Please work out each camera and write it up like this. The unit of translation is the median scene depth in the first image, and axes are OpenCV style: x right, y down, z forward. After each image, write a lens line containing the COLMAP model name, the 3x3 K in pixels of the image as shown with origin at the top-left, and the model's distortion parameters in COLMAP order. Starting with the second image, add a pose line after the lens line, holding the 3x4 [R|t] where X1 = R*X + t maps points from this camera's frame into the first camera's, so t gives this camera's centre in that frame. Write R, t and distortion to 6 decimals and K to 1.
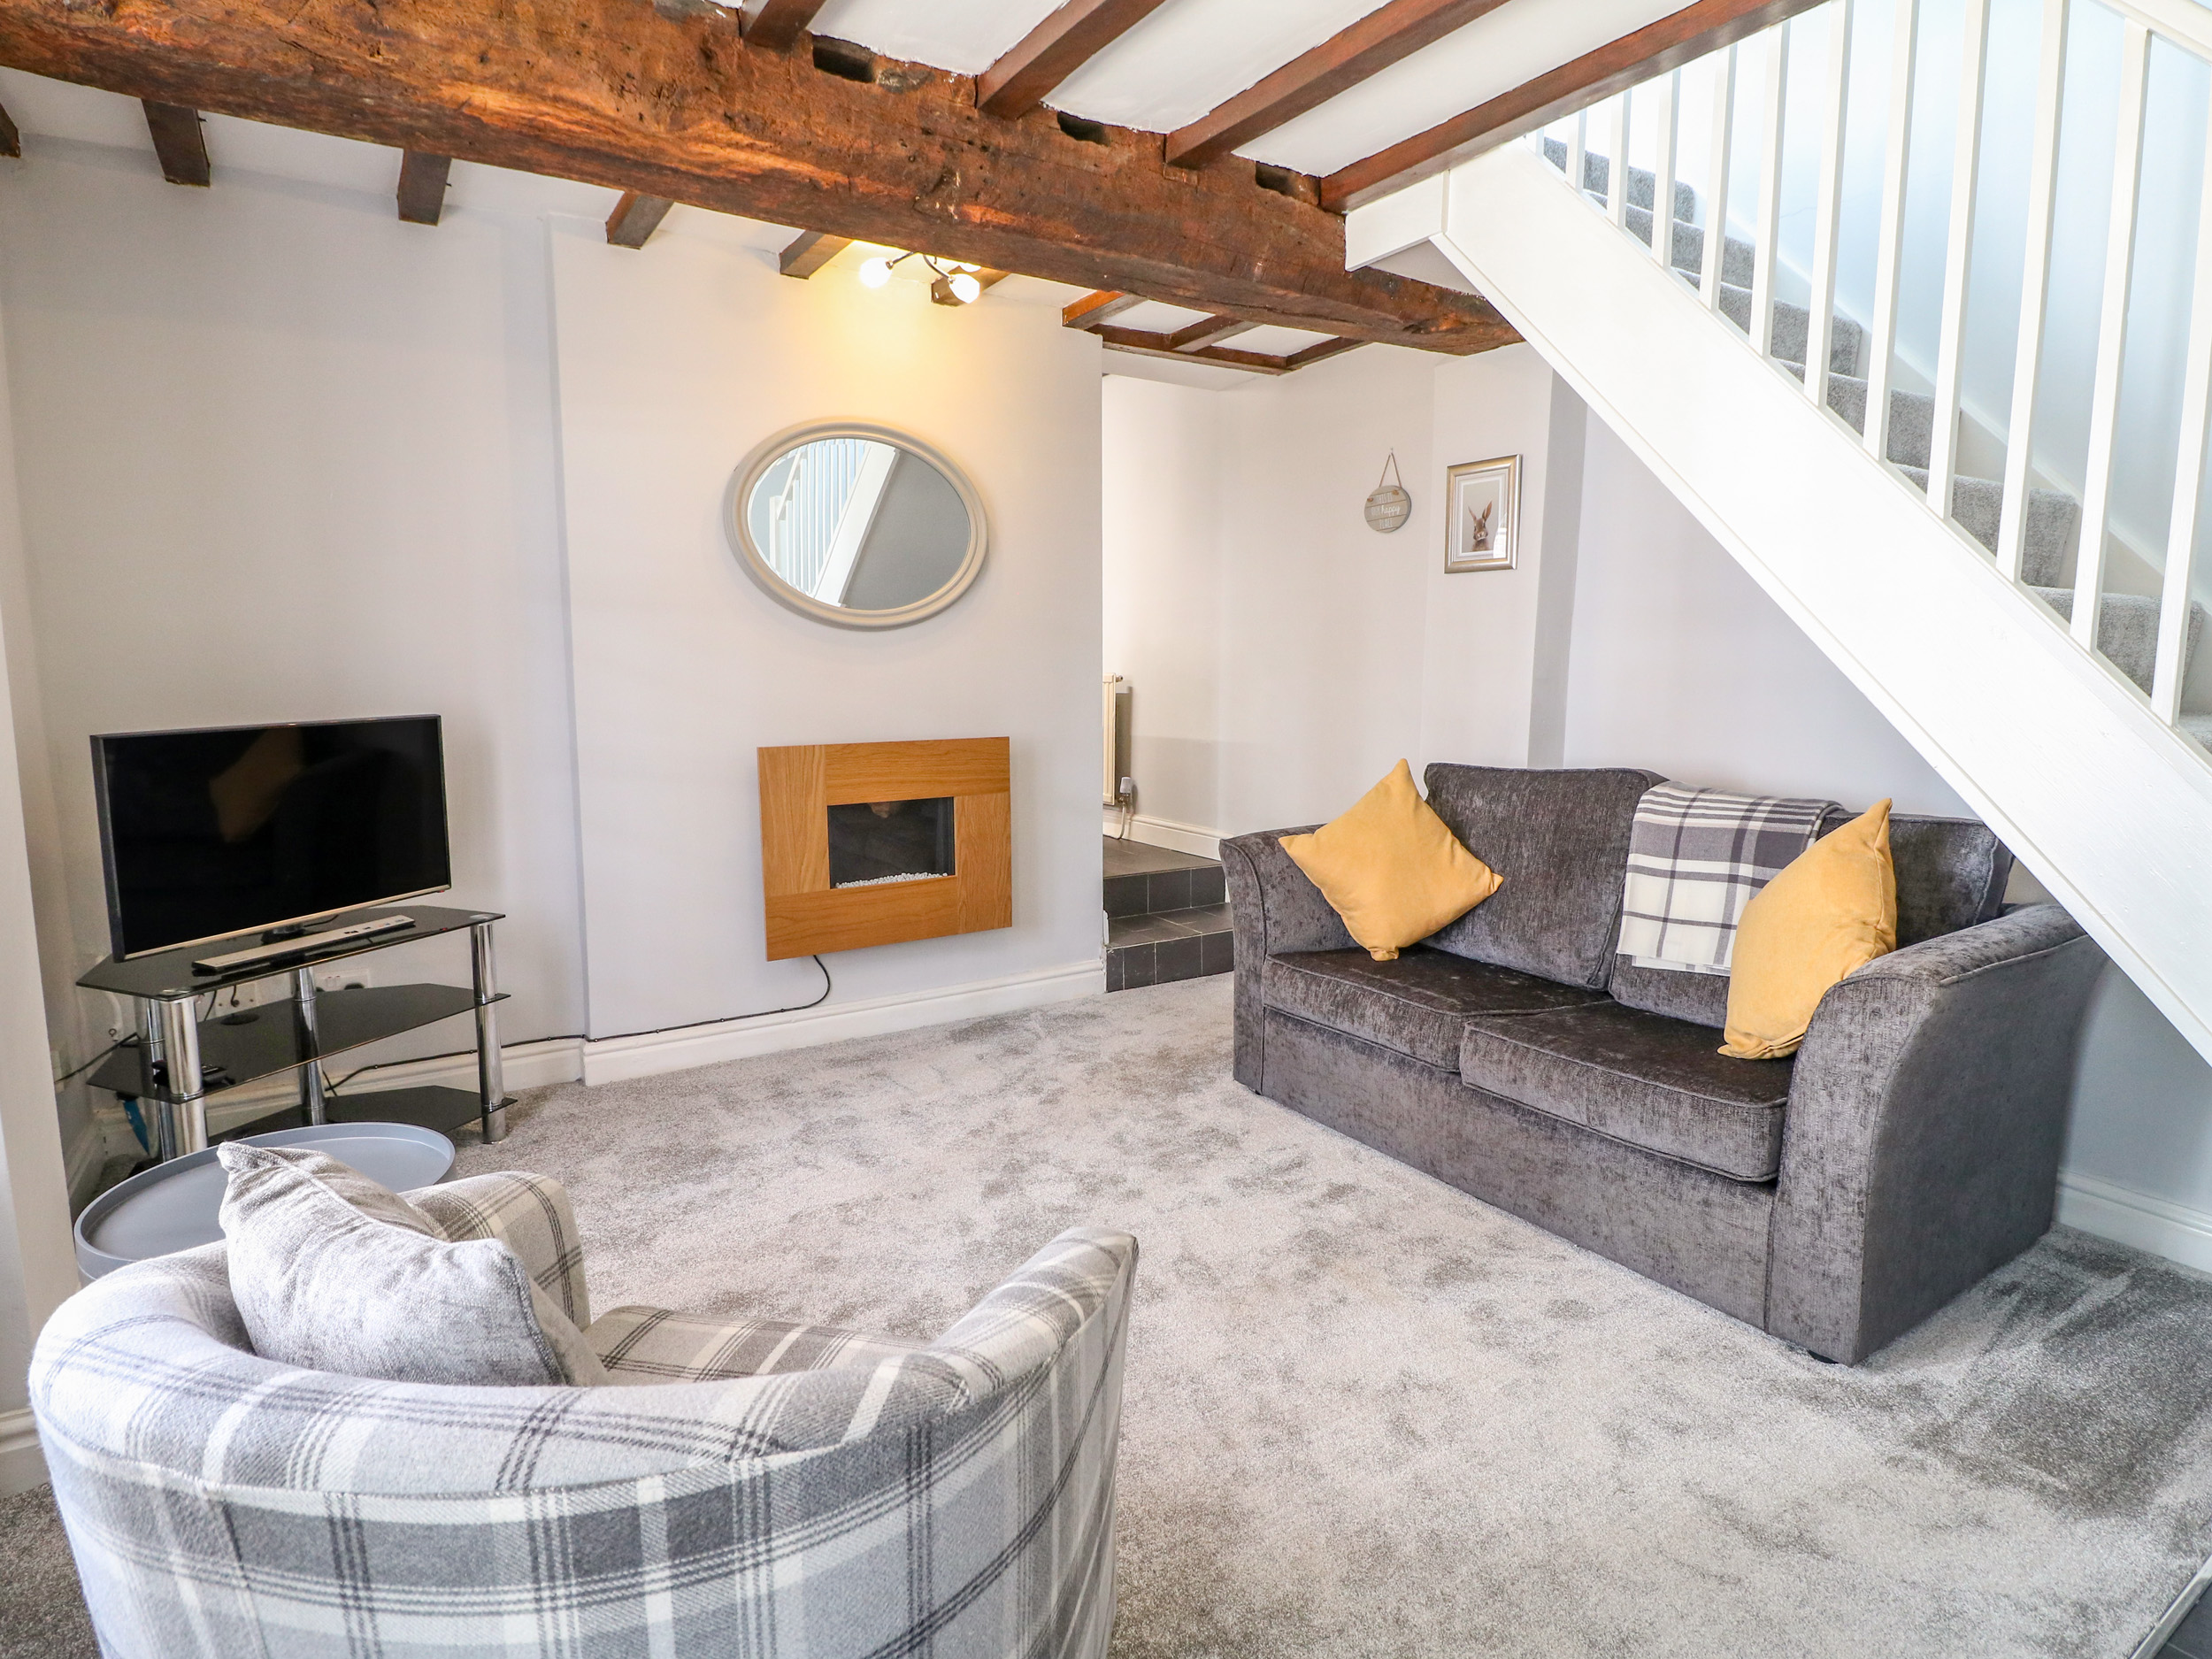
lens RADIAL K [[1173.6, 0, 1122.1], [0, 1173.6, 818.8], [0, 0, 1]] dist [-0.002715, -0.014292]
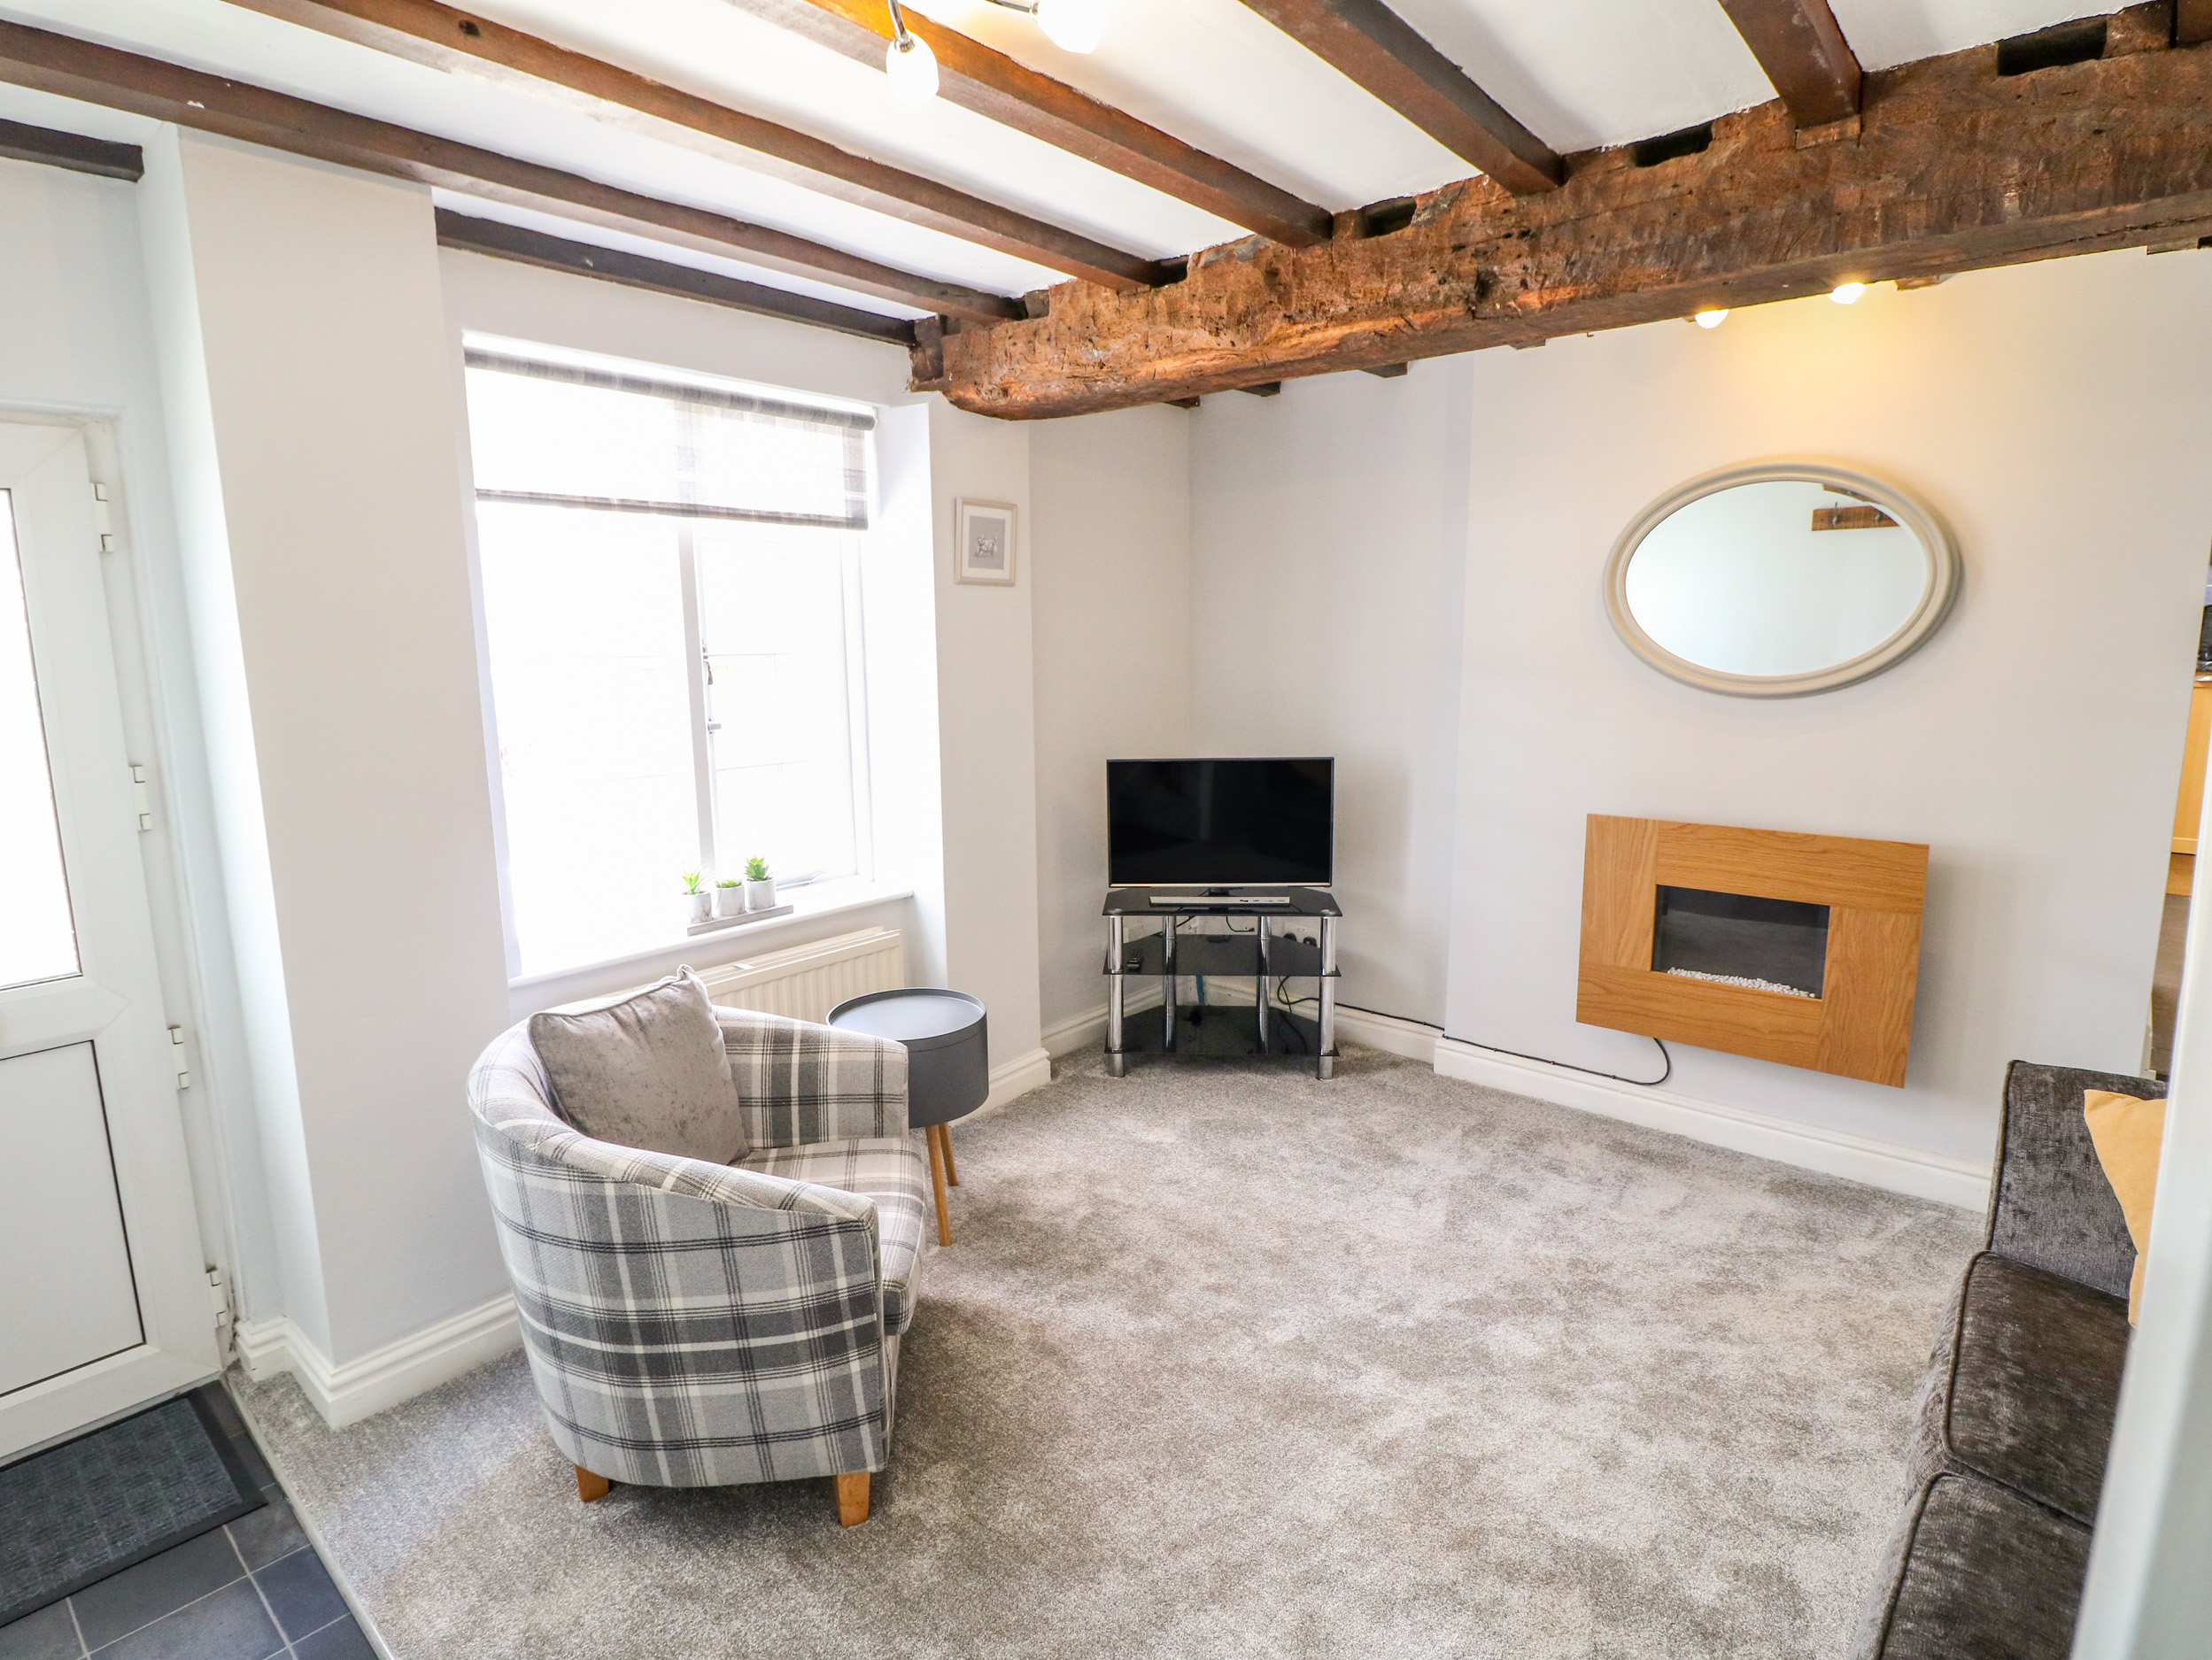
lens RADIAL K [[1173.5, 0, 1122.1], [0, 1173.5, 819.3], [0, 0, 1]] dist [-0.002715, -0.014292]
pose [[0.274409, 0.156885, -0.948729, 0.564754], [-0.121292, 0.984369, 0.127696, -0.142835], [0.953933, 0.080033, 0.289149, 0.341685]]
